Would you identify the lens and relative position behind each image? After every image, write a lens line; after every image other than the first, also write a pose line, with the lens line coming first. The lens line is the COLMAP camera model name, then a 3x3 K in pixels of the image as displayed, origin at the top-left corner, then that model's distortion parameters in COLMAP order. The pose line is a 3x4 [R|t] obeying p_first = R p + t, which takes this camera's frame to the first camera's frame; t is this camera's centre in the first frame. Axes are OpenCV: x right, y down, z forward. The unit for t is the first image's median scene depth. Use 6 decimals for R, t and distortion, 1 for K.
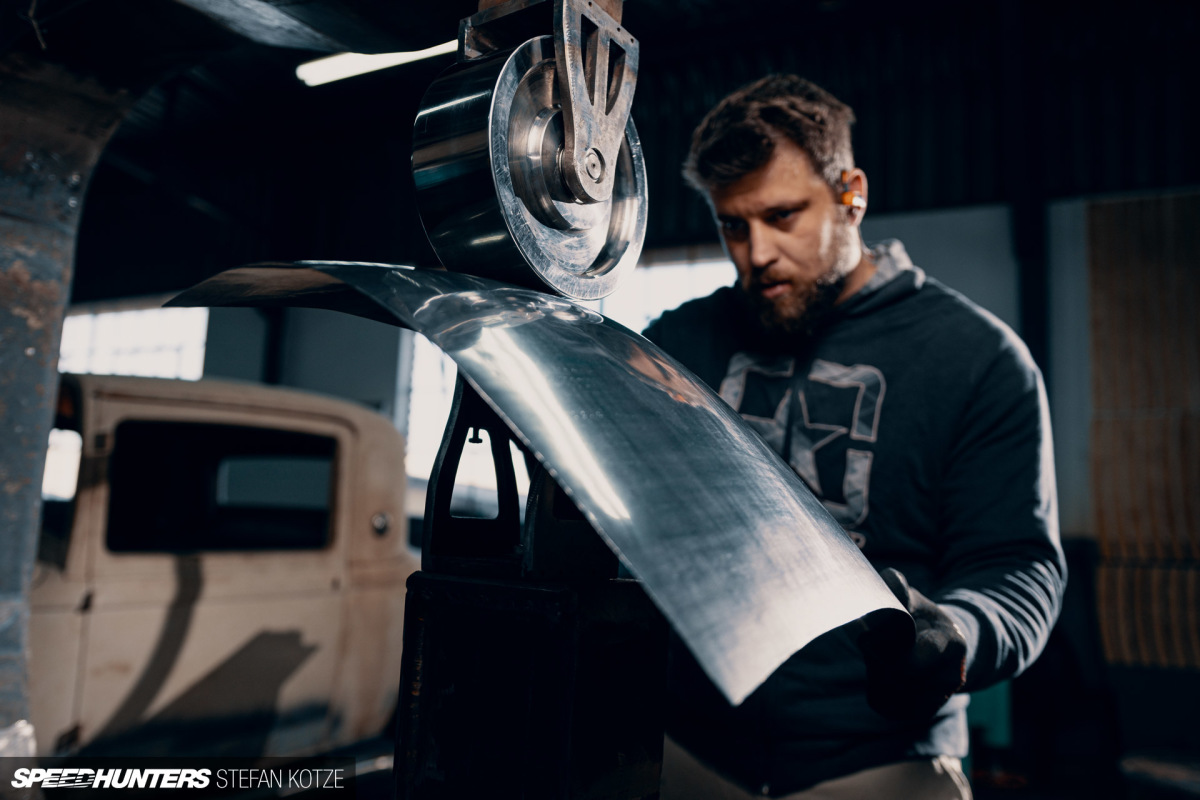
lens RADIAL K [[928.4, 0, 600.1], [0, 928.4, 399.1], [0, 0, 1]] dist [-0.047129, -0.007226]
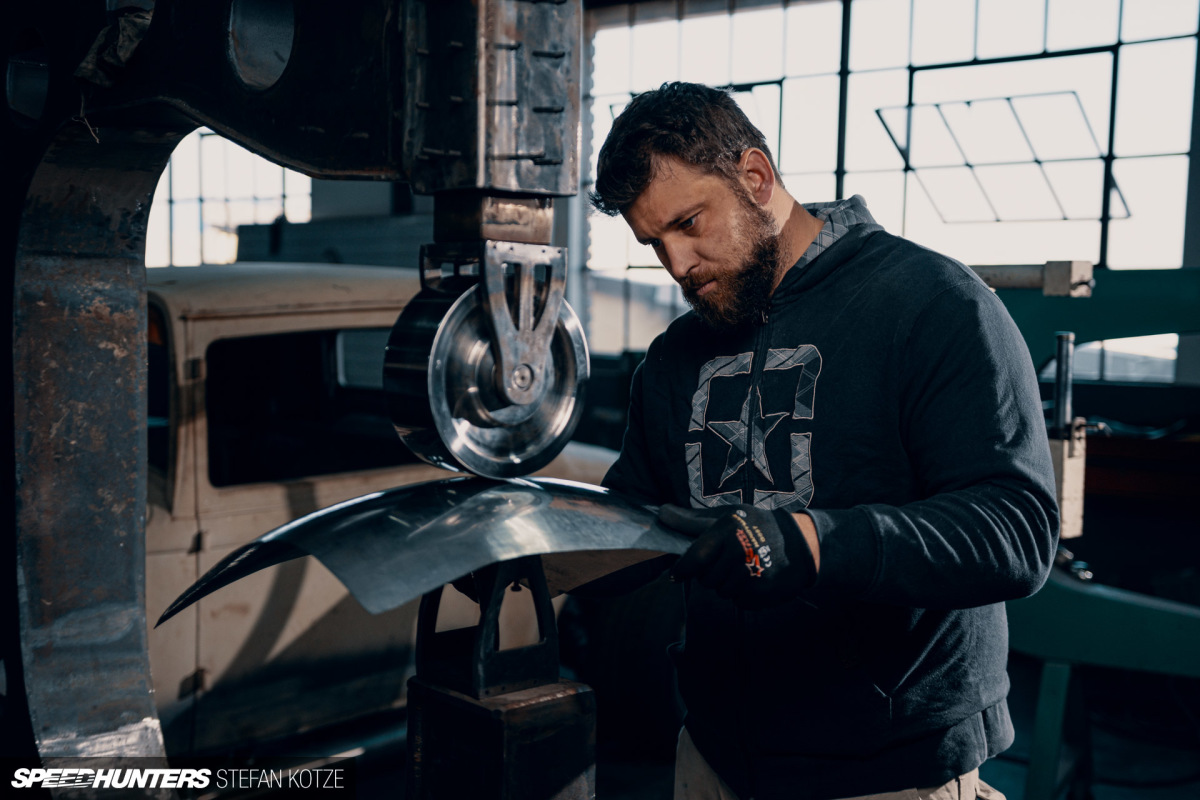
lens RADIAL K [[1471.3, 0, 599.5], [0, 1471.3, 400.8], [0, 0, 1]] dist [-0.002451, 0.000000]
pose [[0.970997, 0.004516, -0.239050, 0.330880], [0.049183, 0.974666, 0.218192, -0.377535], [0.233979, -0.223621, 0.946175, -0.501838]]
